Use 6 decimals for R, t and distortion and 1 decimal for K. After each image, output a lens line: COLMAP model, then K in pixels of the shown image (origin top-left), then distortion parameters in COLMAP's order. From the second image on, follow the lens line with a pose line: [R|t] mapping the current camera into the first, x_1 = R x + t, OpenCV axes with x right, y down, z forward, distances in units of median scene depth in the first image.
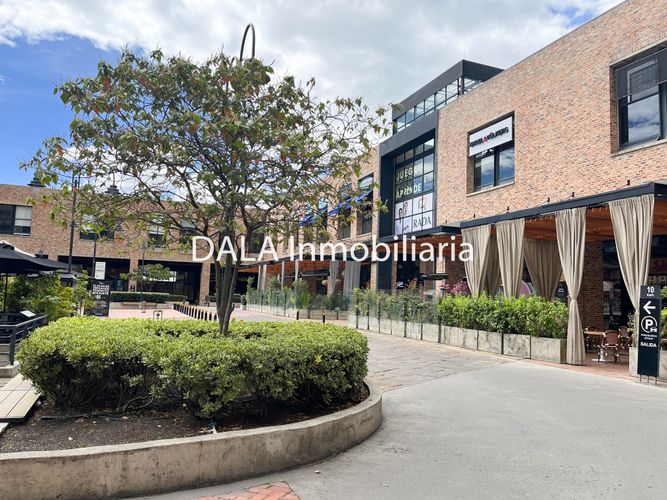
lens RADIAL K [[509.7, 0, 333.5], [0, 509.7, 250.0], [0, 0, 1]] dist [0.003170, -0.168413]
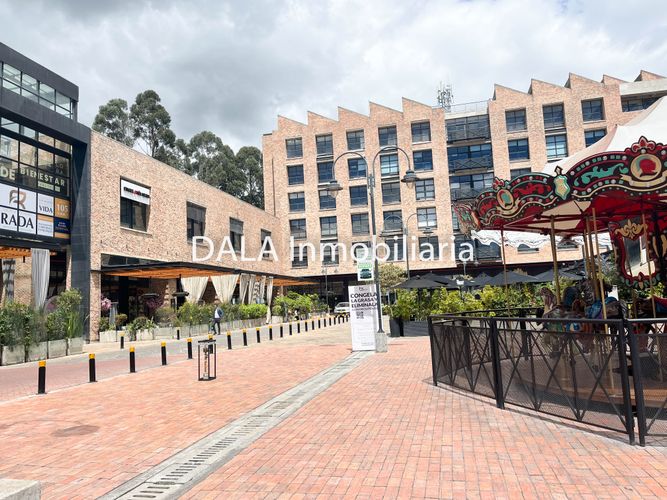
lens RADIAL K [[509.7, 0, 333.5], [0, 509.7, 250.0], [0, 0, 1]] dist [0.003170, -0.168413]
pose [[-0.828483, 0.072940, 0.555244, -0.674931], [-0.020421, 0.986887, -0.160113, 0.105910], [-0.559642, -0.143989, -0.816130, 1.378494]]
